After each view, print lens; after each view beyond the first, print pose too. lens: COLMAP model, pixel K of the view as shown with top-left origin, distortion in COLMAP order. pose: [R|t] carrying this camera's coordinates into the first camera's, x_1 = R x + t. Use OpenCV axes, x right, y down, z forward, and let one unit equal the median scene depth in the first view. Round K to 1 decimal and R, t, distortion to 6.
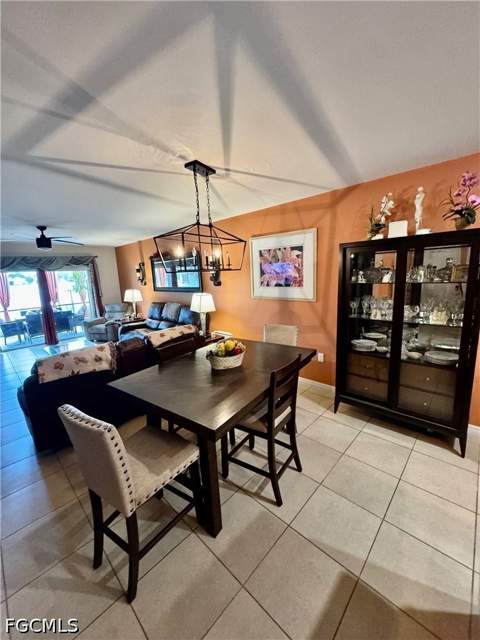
lens RADIAL K [[256.0, 0, 240.0], [0, 256.0, 320.0], [0, 0, 1]] dist [-0.004526, 0.000665]
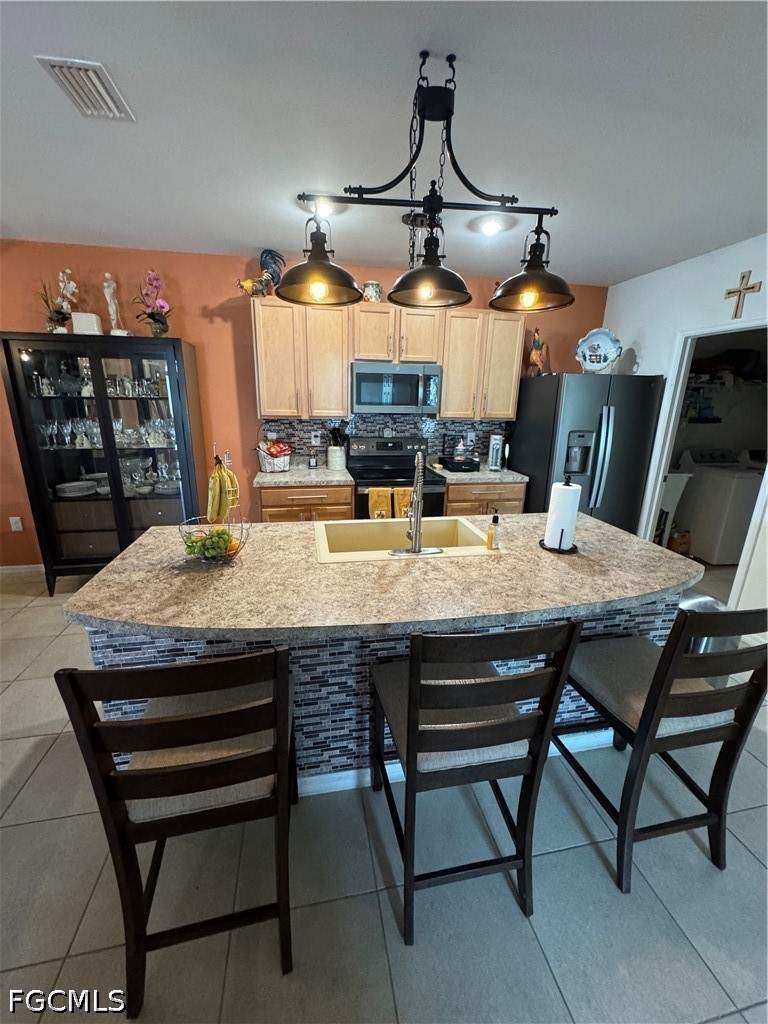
lens RADIAL K [[409.6, 0, 384.0], [0, 409.6, 512.0], [0, 0, 1]] dist [-0.004526, 0.000665]
pose [[0.567158, -0.171343, 0.805589, 0.020299], [0.106744, 0.985163, 0.134386, 0.045705], [-0.816662, 0.009774, 0.577033, -0.151083]]
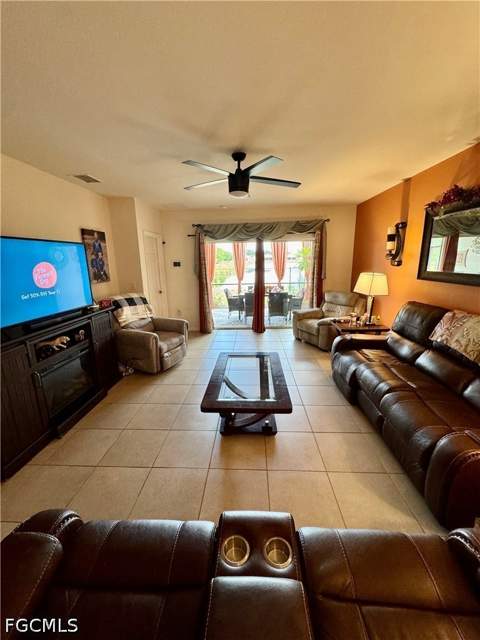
lens RADIAL K [[256.0, 0, 240.0], [0, 256.0, 320.0], [0, 0, 1]] dist [-0.004526, 0.000665]
pose [[0.658831, 0.204160, -0.724058, -0.190479], [-0.148789, 0.978821, 0.140610, -0.053883], [0.737430, 0.015093, 0.675255, 0.419987]]
